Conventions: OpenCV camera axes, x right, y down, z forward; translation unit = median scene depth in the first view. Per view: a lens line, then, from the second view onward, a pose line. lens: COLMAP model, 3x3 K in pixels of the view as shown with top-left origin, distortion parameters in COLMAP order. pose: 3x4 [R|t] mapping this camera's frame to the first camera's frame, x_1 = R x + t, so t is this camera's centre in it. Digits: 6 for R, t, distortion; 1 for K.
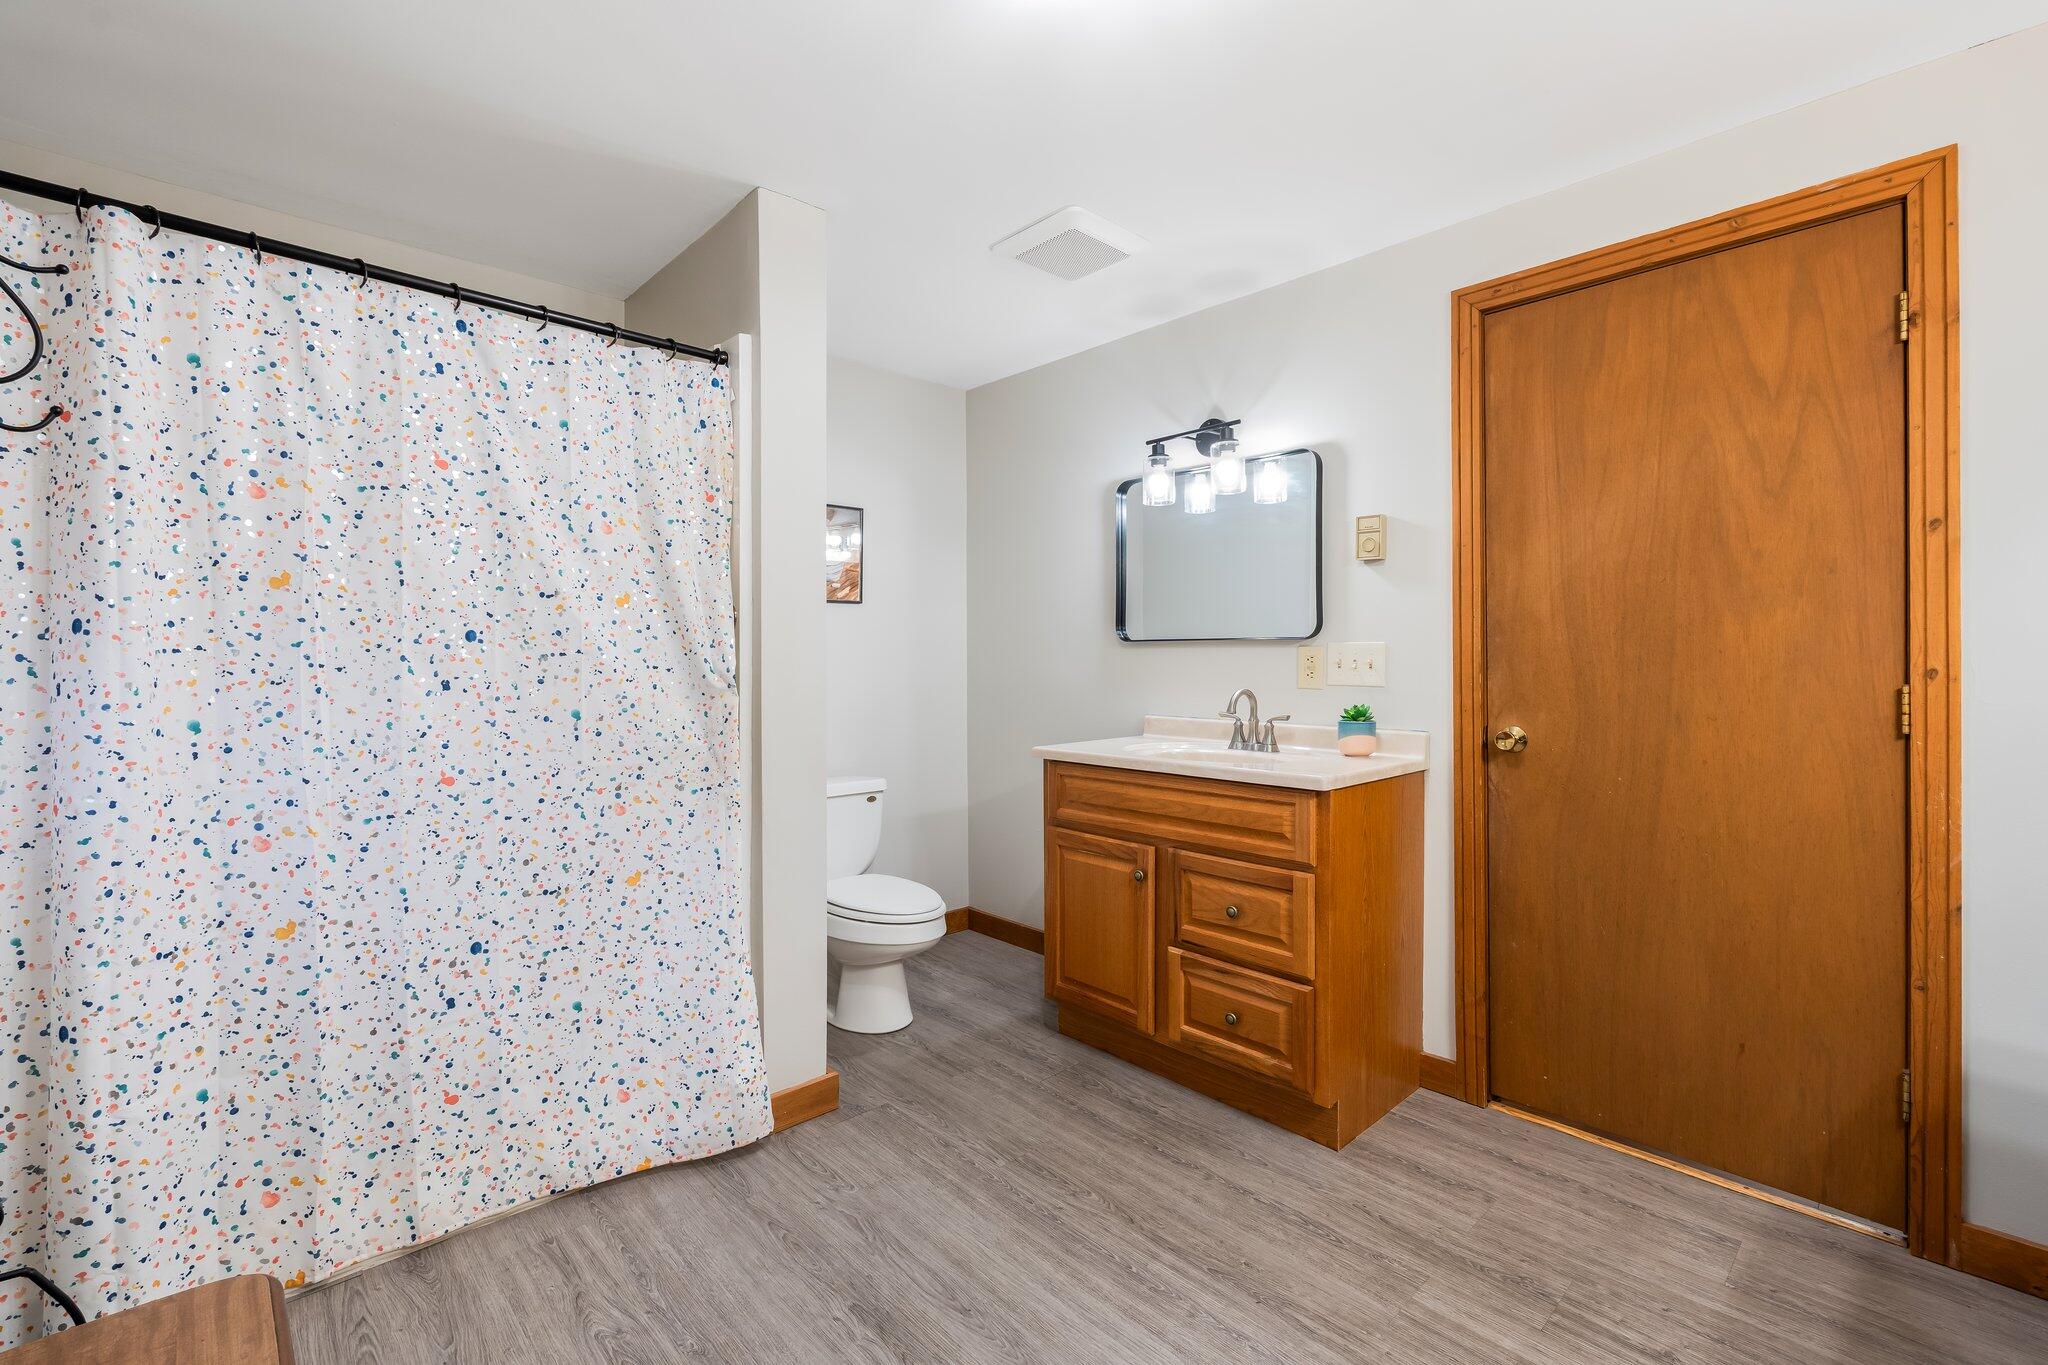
lens RADIAL K [[898.8, 0, 1026.3], [0, 898.8, 668.4], [0, 0, 1]] dist [-0.004640, -0.000179]
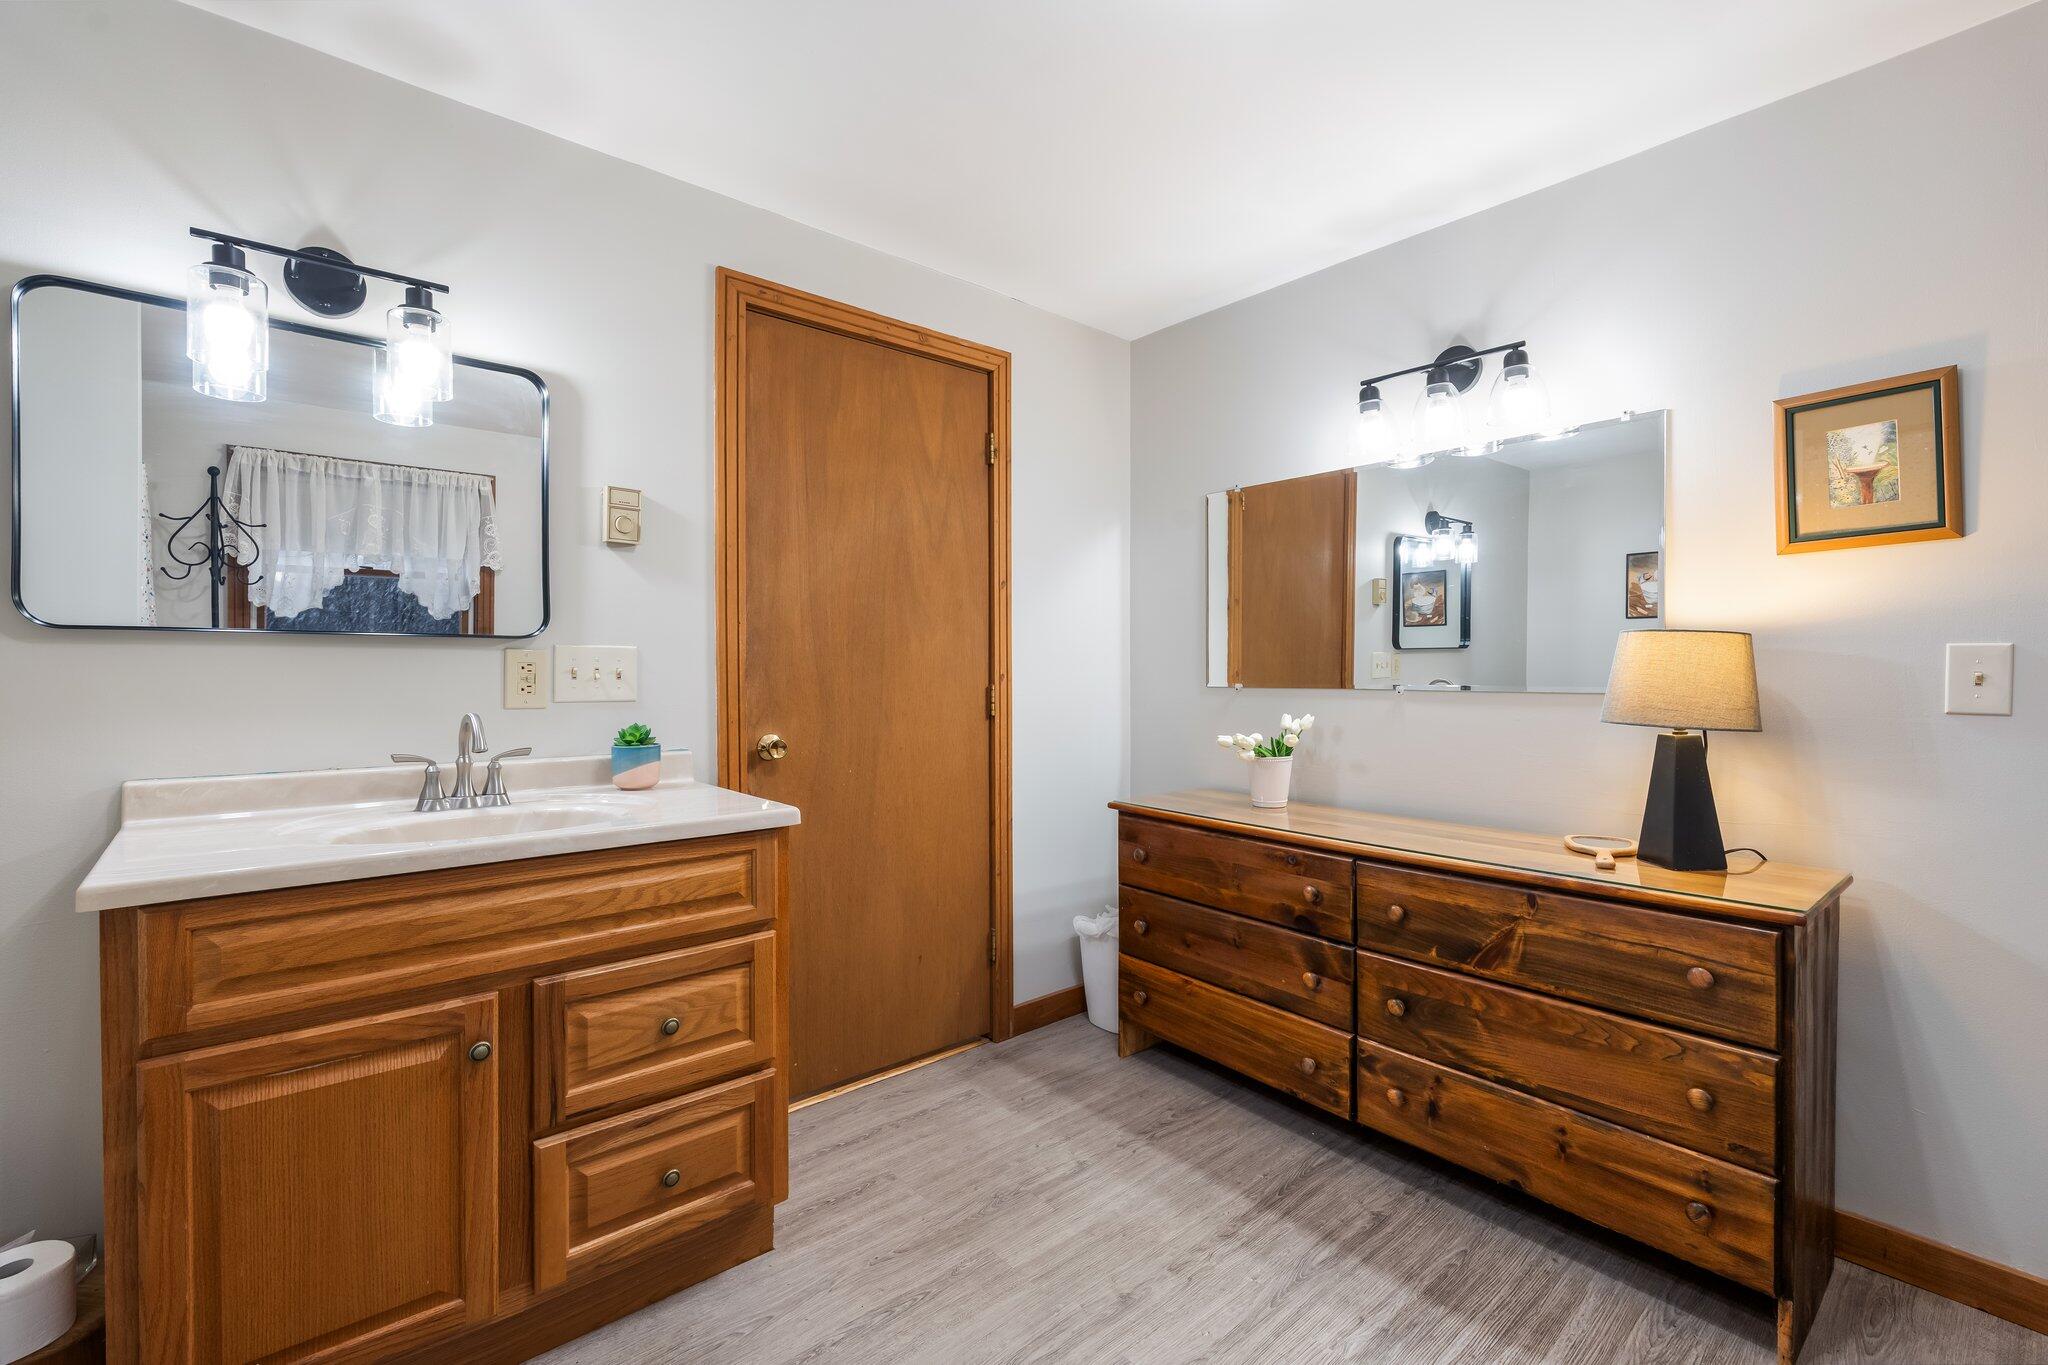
lens RADIAL K [[886.6, 0, 1024.0], [0, 886.6, 682.5], [0, 0, 1]] dist [-0.006440, -0.000351]
pose [[0.040232, -0.016699, 0.999051, -0.452061], [0.007691, 0.999836, 0.016402, -0.007870], [-0.999161, 0.007024, 0.040353, 0.700324]]
